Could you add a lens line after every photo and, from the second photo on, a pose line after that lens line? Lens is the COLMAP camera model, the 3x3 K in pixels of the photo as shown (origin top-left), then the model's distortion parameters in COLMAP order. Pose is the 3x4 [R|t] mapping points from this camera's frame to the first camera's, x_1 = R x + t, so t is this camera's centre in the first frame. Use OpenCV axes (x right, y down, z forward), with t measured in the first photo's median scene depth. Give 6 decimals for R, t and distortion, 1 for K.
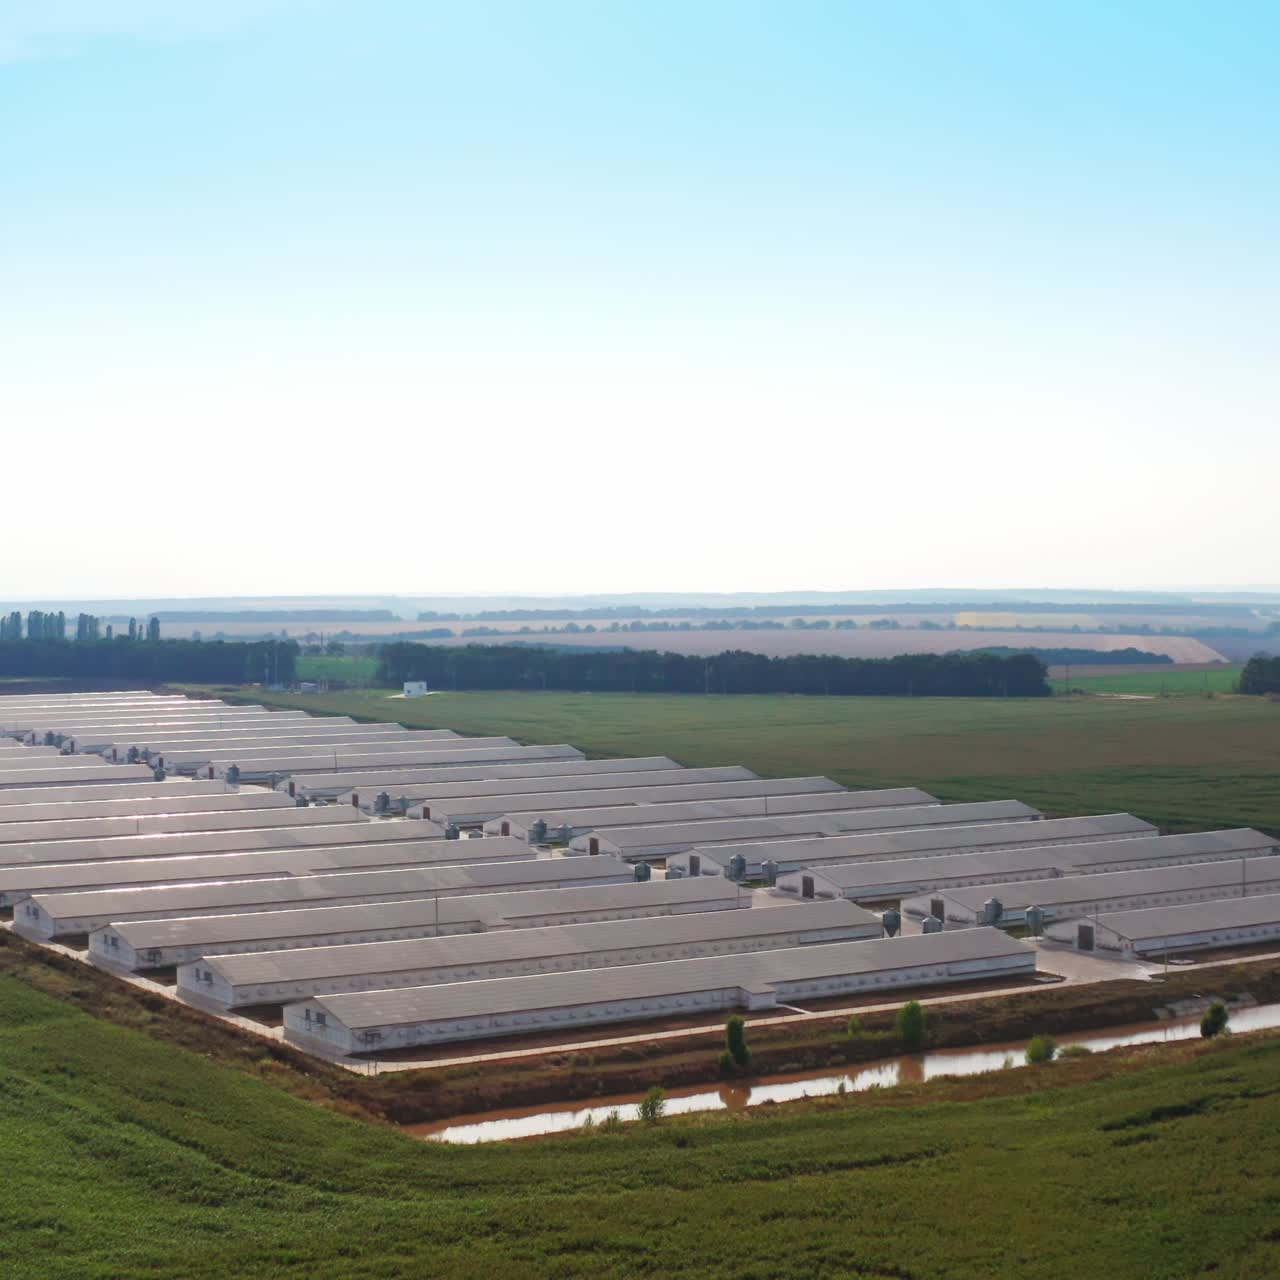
lens RADIAL K [[2497.2, 0, 636.7], [0, 2497.2, 638.8], [0, 0, 1]] dist [-0.167139, 0.000000]
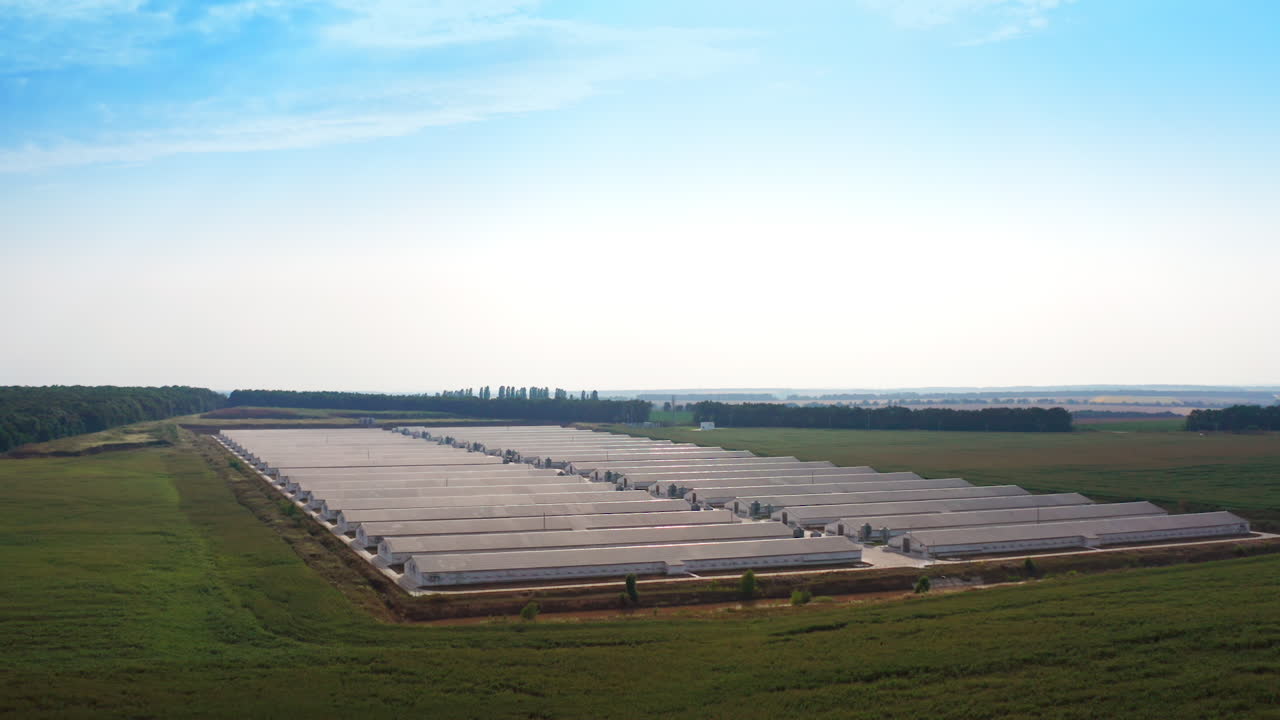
lens RADIAL K [[1404.4, 0, 639.8], [0, 1404.4, 359.4], [0, 0, 1]] dist [-0.172574, 0.000000]
pose [[0.977087, -0.002499, -0.212826, 0.231151], [-0.005936, 0.999222, -0.038984, 0.035692], [0.212758, 0.039354, 0.976312, 0.029630]]
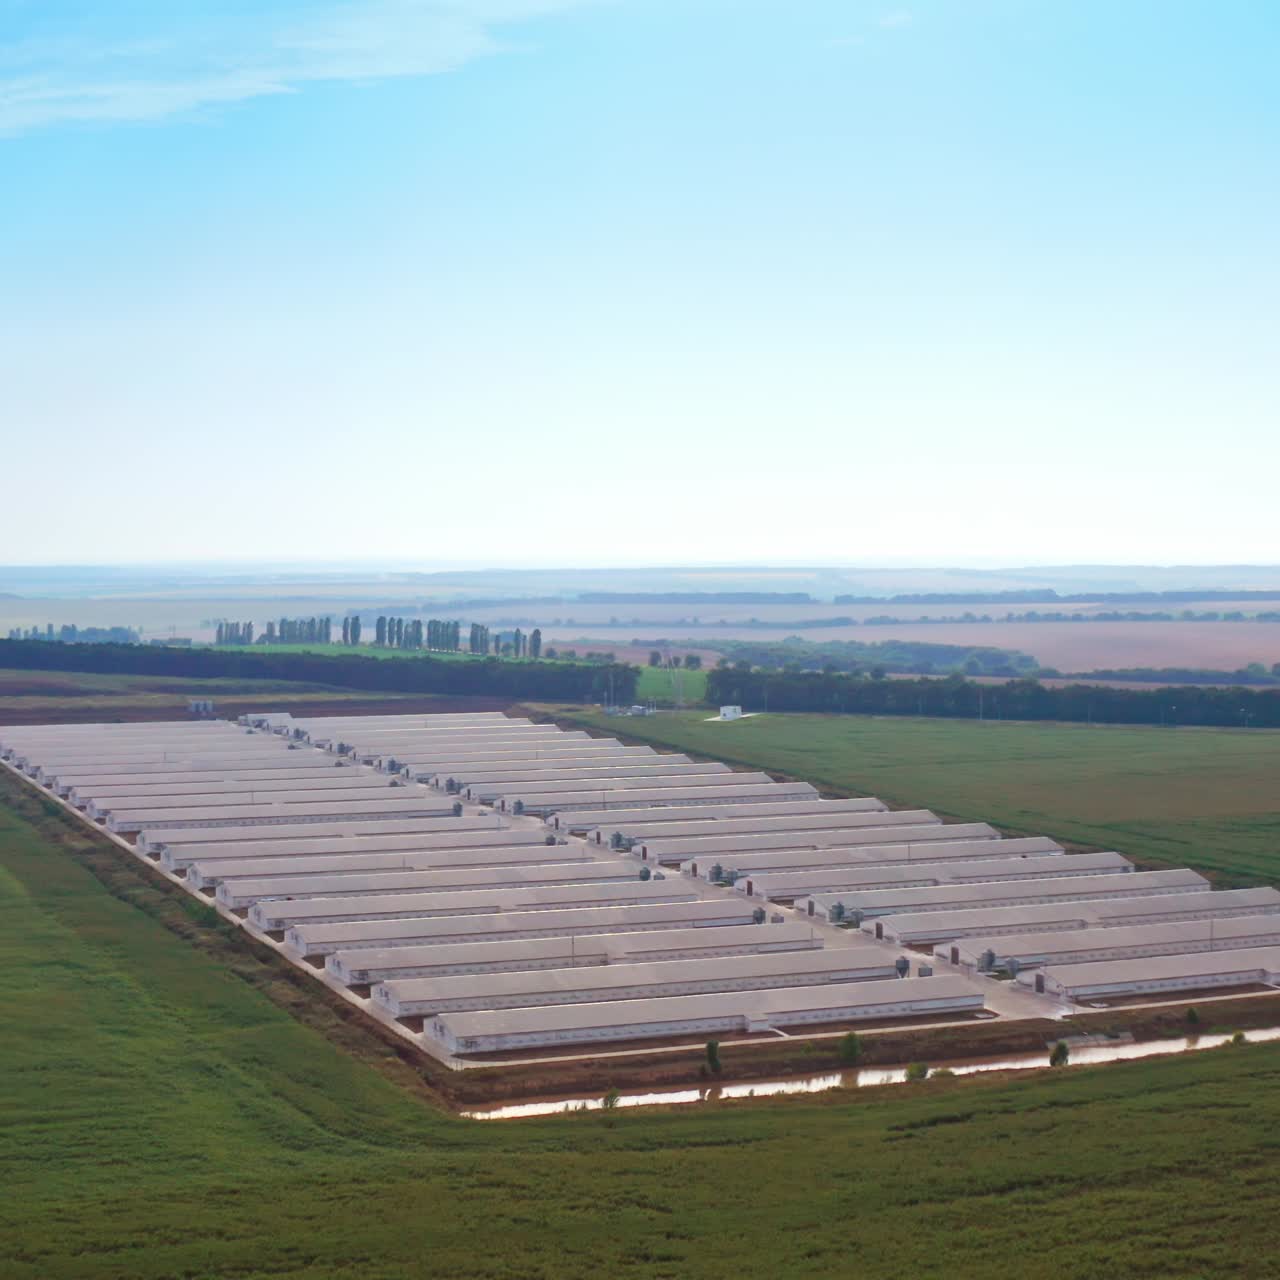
lens RADIAL K [[2497.2, 0, 643.6], [0, 2497.2, 638.0], [0, 0, 1]] dist [-0.167139, 0.000000]
pose [[0.983366, 0.010163, -0.181352, 0.237697], [-0.007291, 0.999837, 0.016494, -0.097958], [0.181490, -0.014897, 0.983280, -0.401802]]
